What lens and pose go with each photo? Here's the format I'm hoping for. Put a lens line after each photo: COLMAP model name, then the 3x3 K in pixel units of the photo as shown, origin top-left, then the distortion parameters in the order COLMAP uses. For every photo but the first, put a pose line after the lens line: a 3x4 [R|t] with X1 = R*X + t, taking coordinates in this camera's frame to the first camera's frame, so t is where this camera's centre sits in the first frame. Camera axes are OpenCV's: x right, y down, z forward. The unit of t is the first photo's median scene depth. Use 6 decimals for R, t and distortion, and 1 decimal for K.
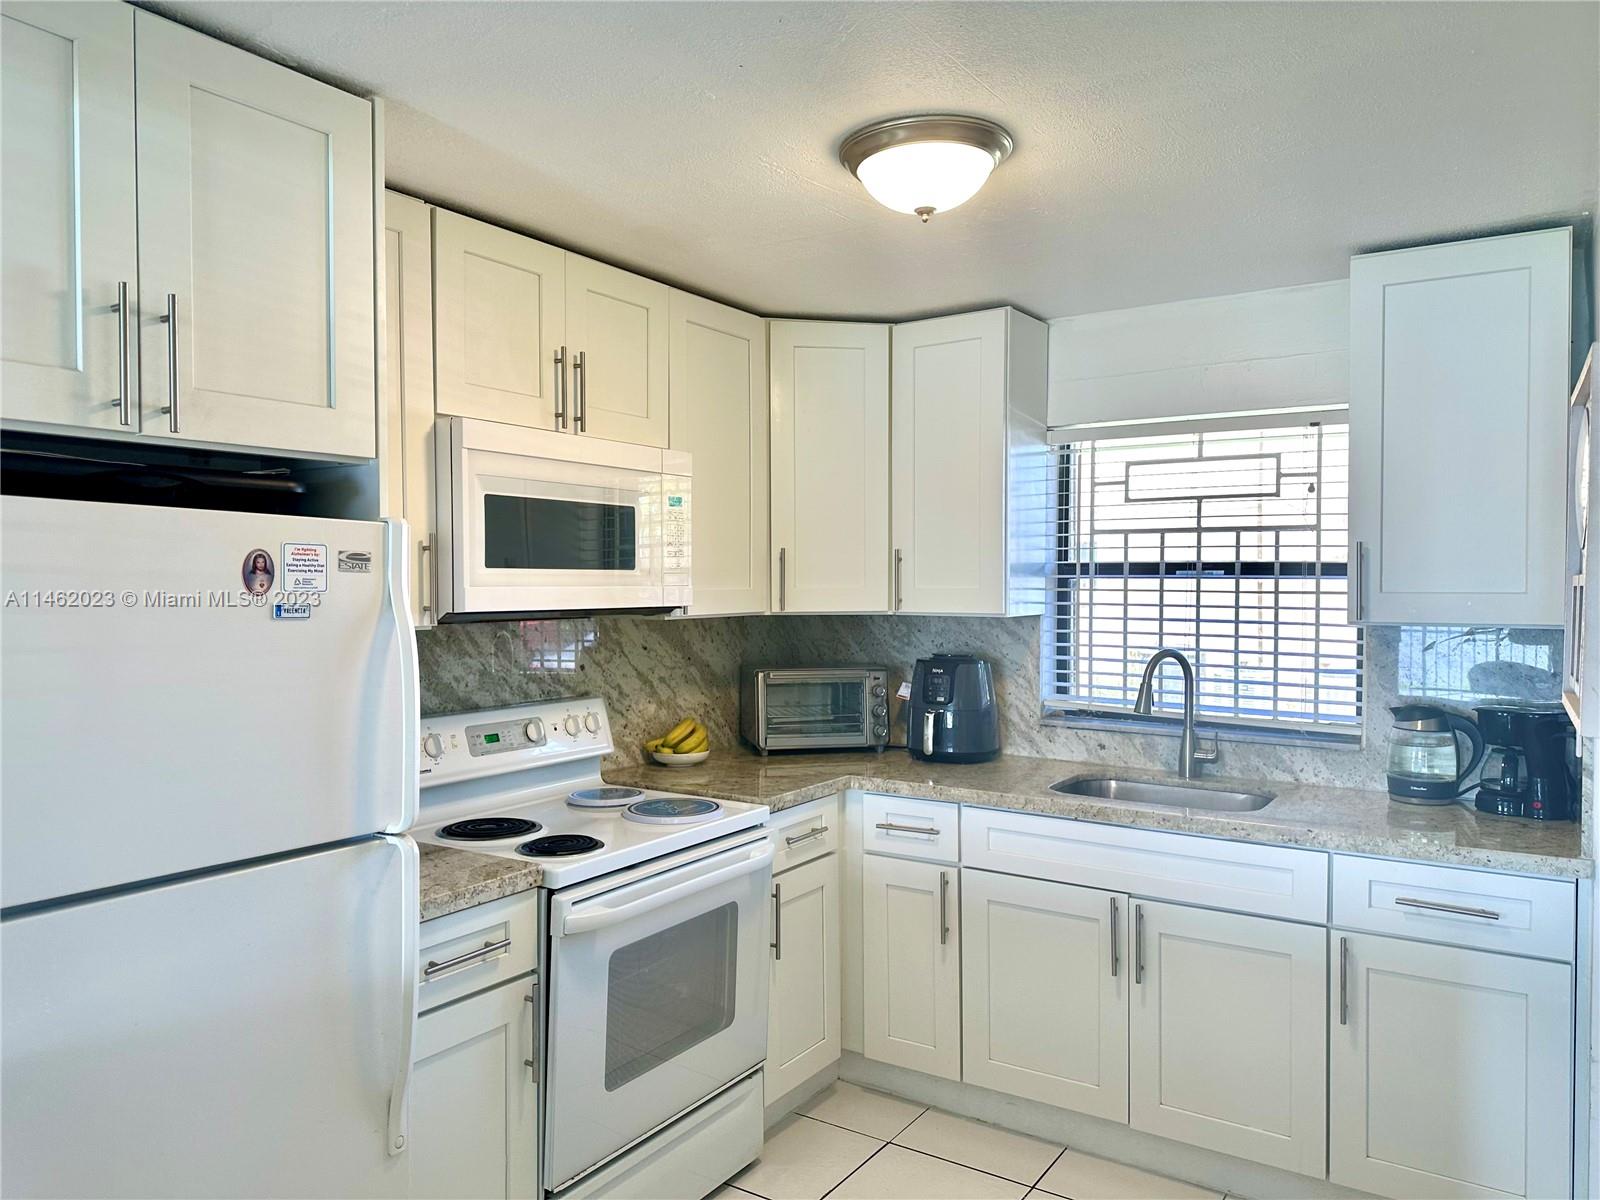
lens RADIAL K [[1112.7, 0, 801.2], [0, 1112.7, 598.7], [0, 0, 1]] dist [0.080467, -0.083511]
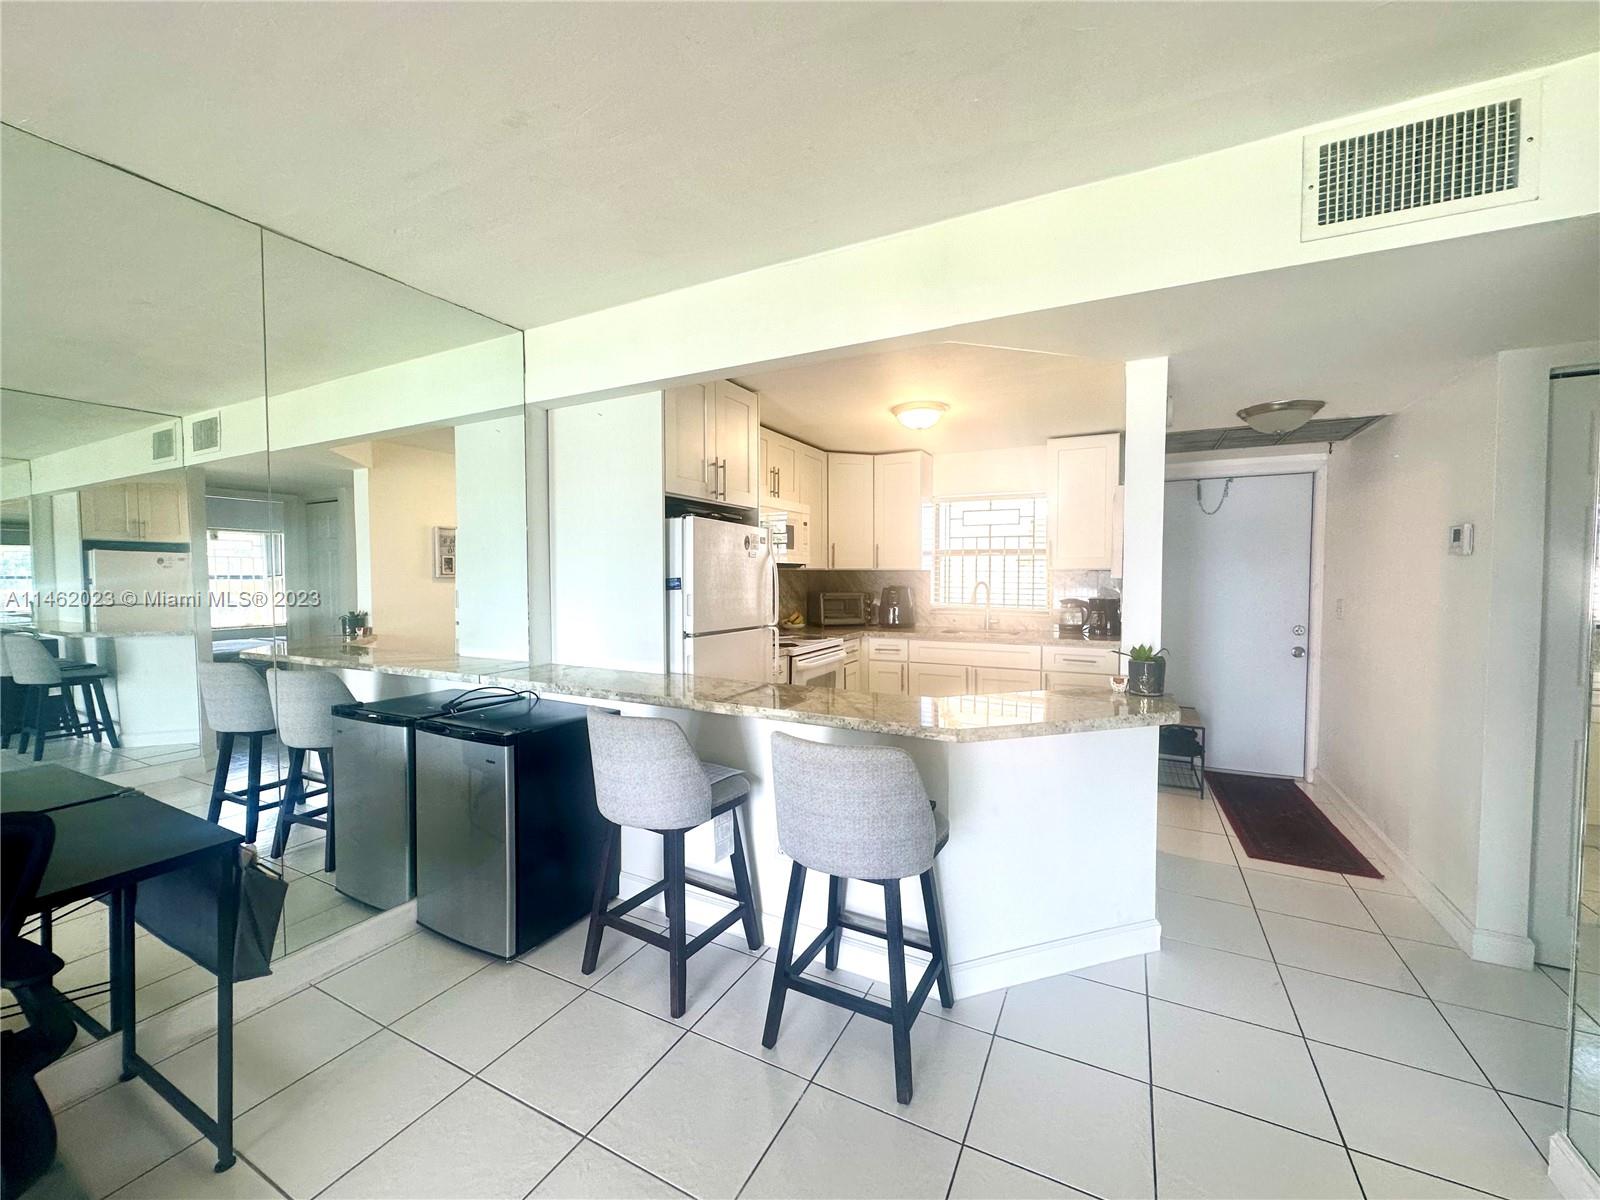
lens RADIAL K [[635.5, 0, 802.4], [0, 635.5, 593.9], [0, 0, 1]] dist [-0.002396, 0.000714]
pose [[0.993478, -0.005296, 0.113897, -0.298806], [0.003769, 0.999900, 0.013617, 0.058600], [-0.113957, -0.013099, 0.993399, -0.504114]]
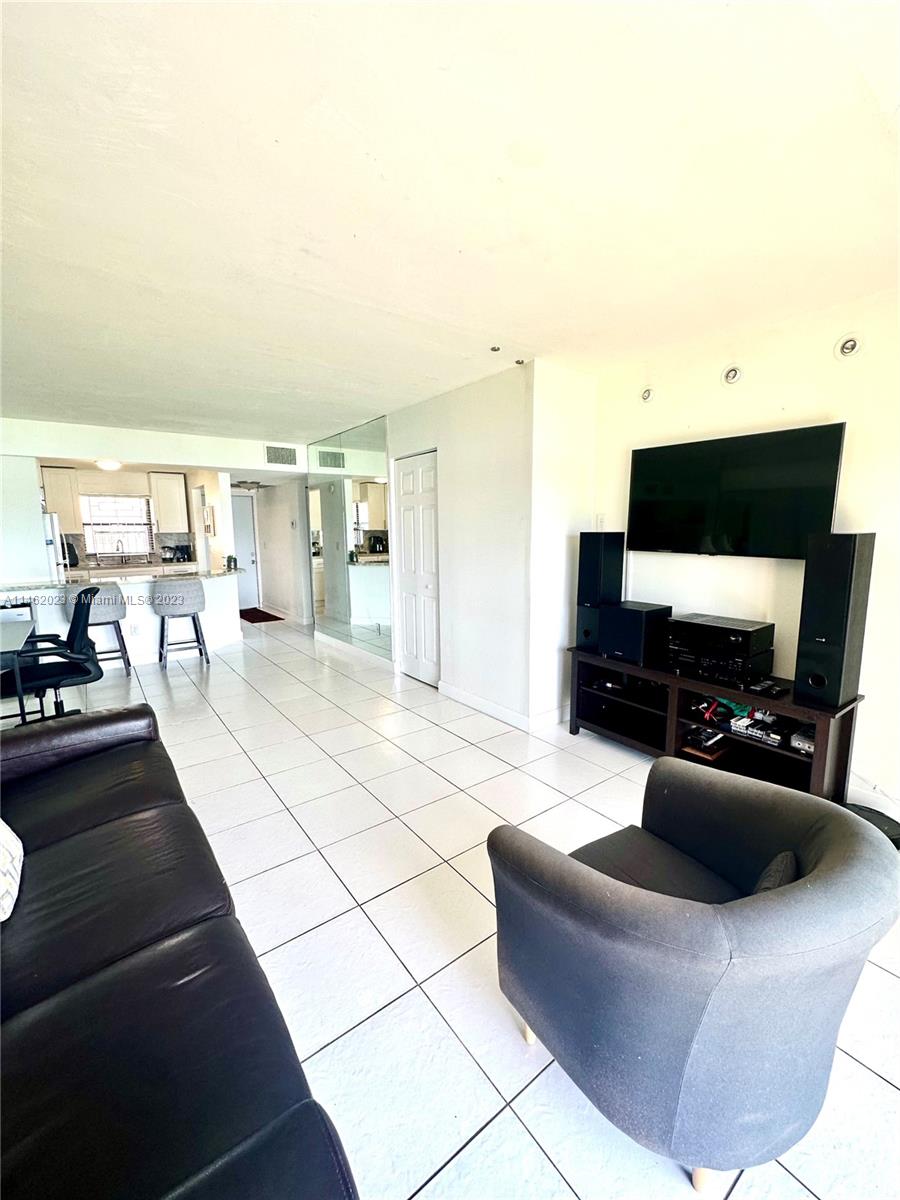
lens RADIAL K [[476.7, 0, 453.4], [0, 476.7, 593.6], [0, 0, 1]] dist [-0.002396, 0.000714]
pose [[0.321838, -0.133237, 0.937373, -1.473796], [0.028669, 0.990966, 0.131011, 0.055721], [-0.946361, -0.015291, 0.322750, -1.385171]]
